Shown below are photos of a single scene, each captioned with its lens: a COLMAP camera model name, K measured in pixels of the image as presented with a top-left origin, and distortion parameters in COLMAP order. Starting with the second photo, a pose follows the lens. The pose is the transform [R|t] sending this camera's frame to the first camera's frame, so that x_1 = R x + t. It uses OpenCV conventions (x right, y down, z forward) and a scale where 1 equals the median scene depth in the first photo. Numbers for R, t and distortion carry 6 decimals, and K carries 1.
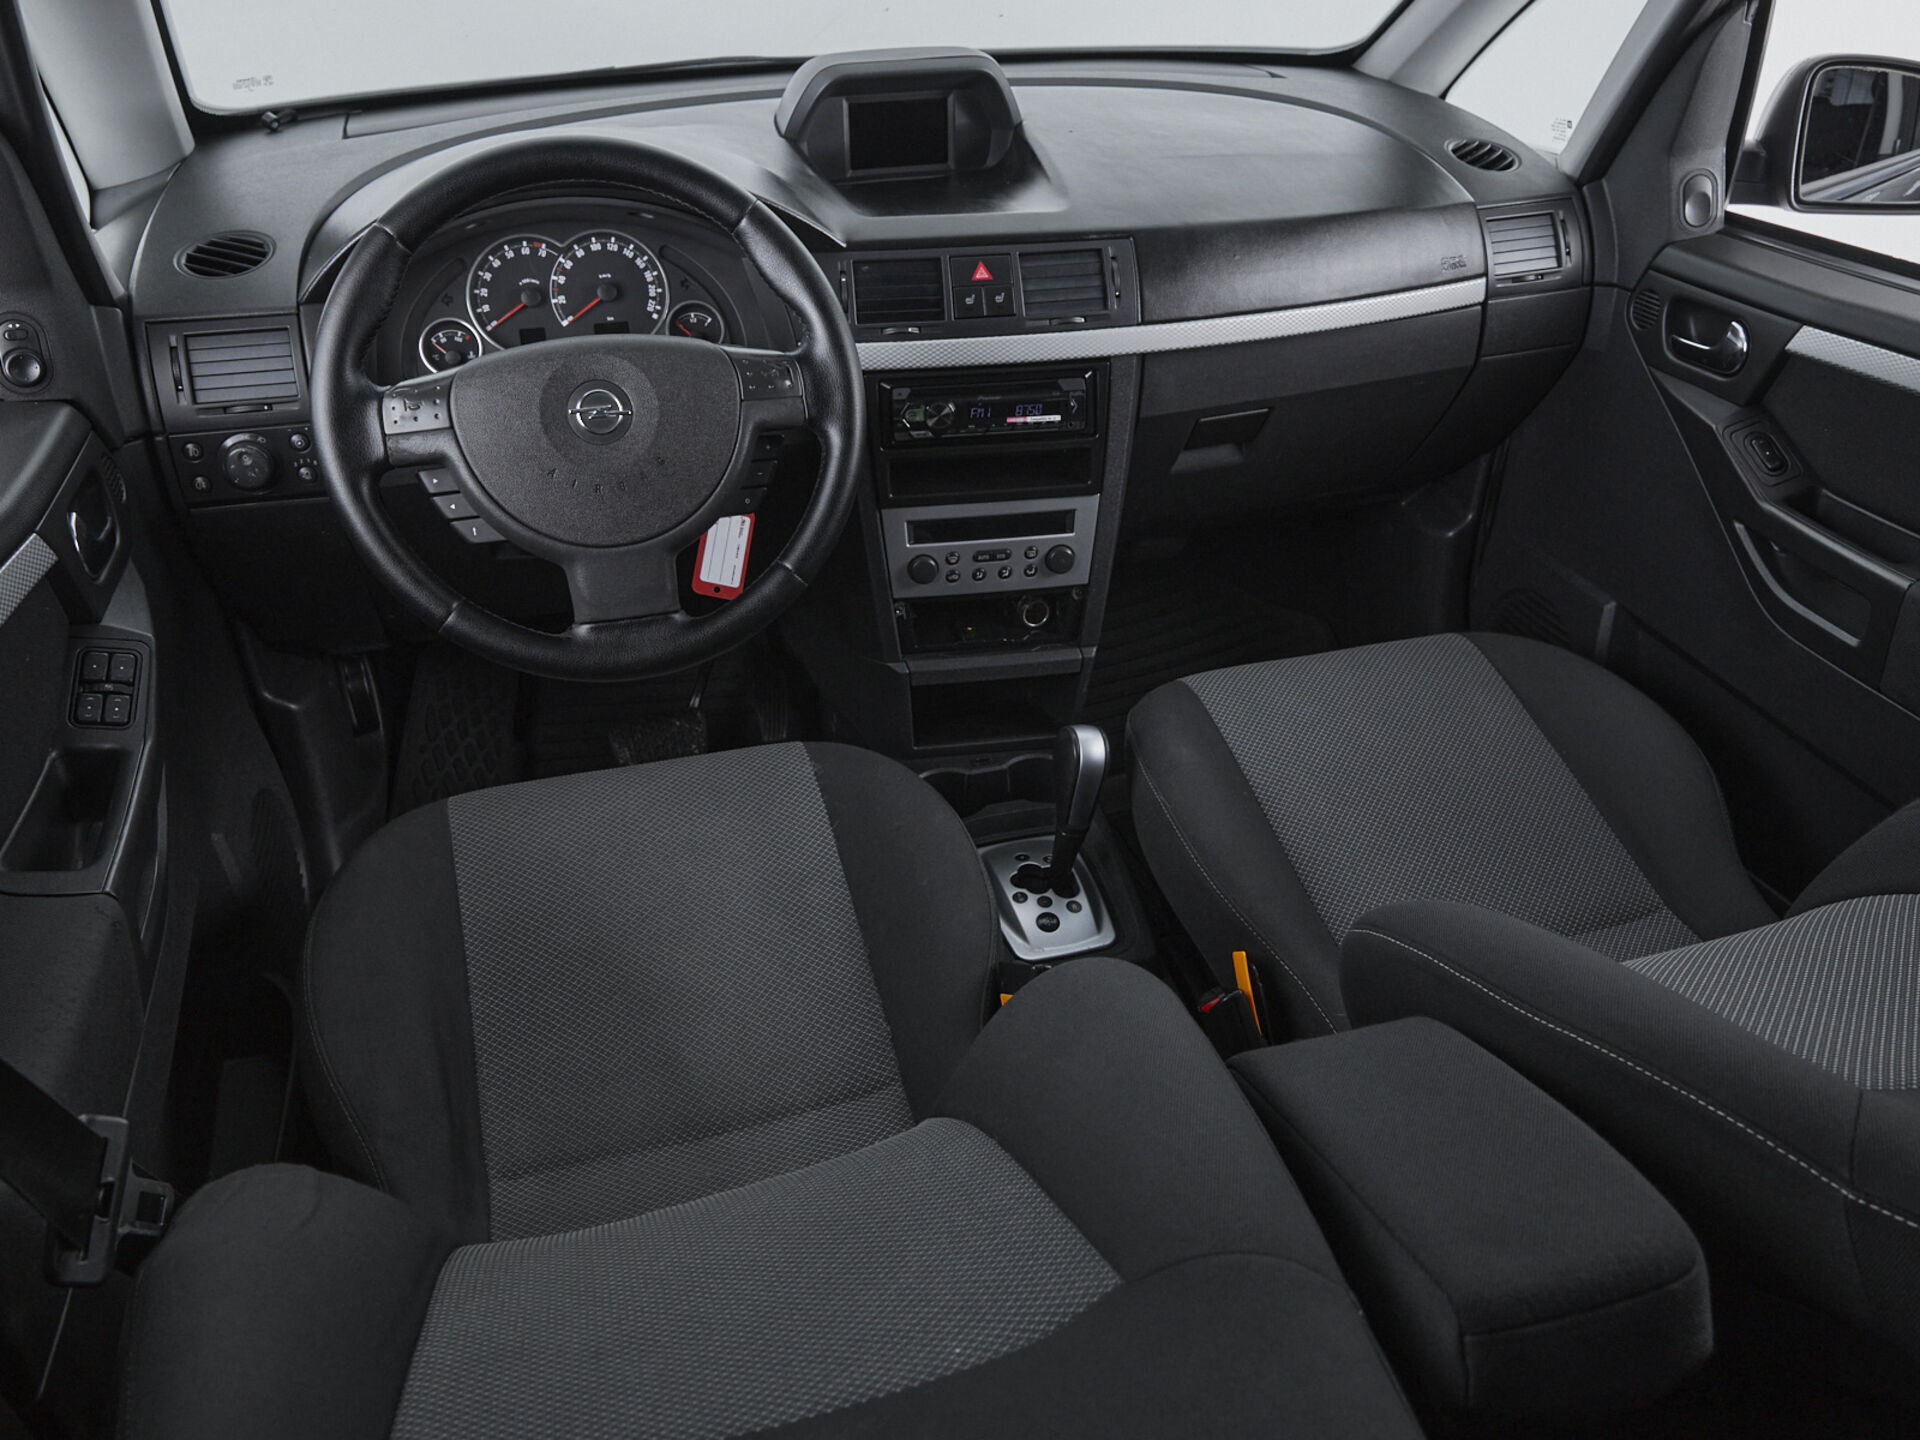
lens RADIAL K [[1535.3, 0, 961.3], [0, 1535.3, 717.1], [0, 0, 1]] dist [-0.008701, 0.005666]
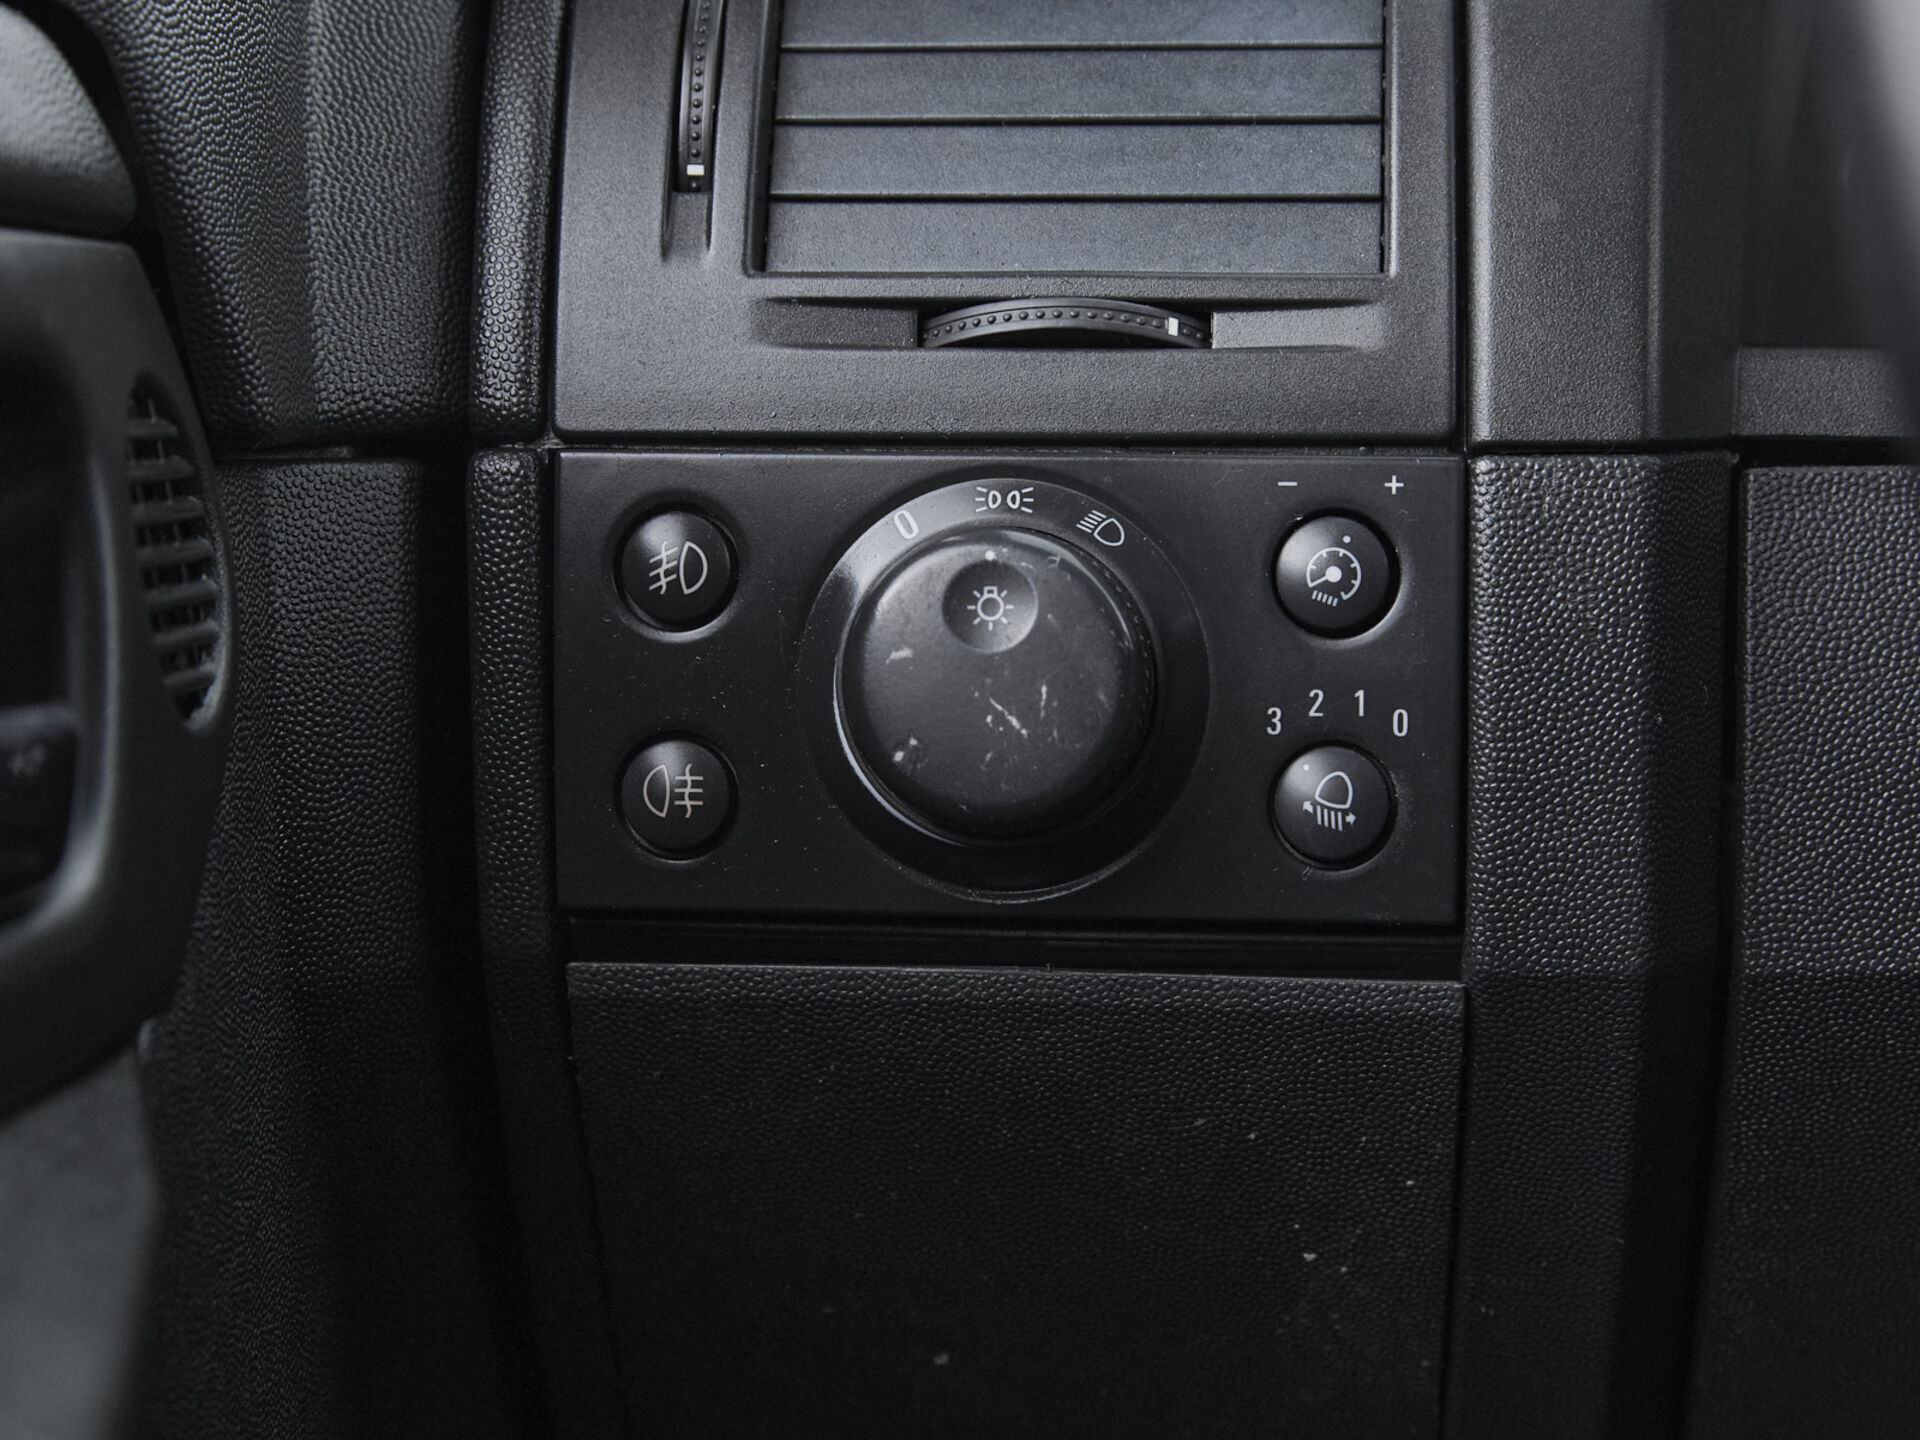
lens RADIAL K [[4673.4, 0, 958.8], [0, 4673.4, 716.4], [0, 0, 1]] dist [-0.030048, 0.000000]
pose [[0.925811, 0.040180, -0.375844, -0.270204], [-0.194538, 0.903180, -0.382649, 0.012551], [0.324080, 0.427377, 0.843991, 0.561492]]
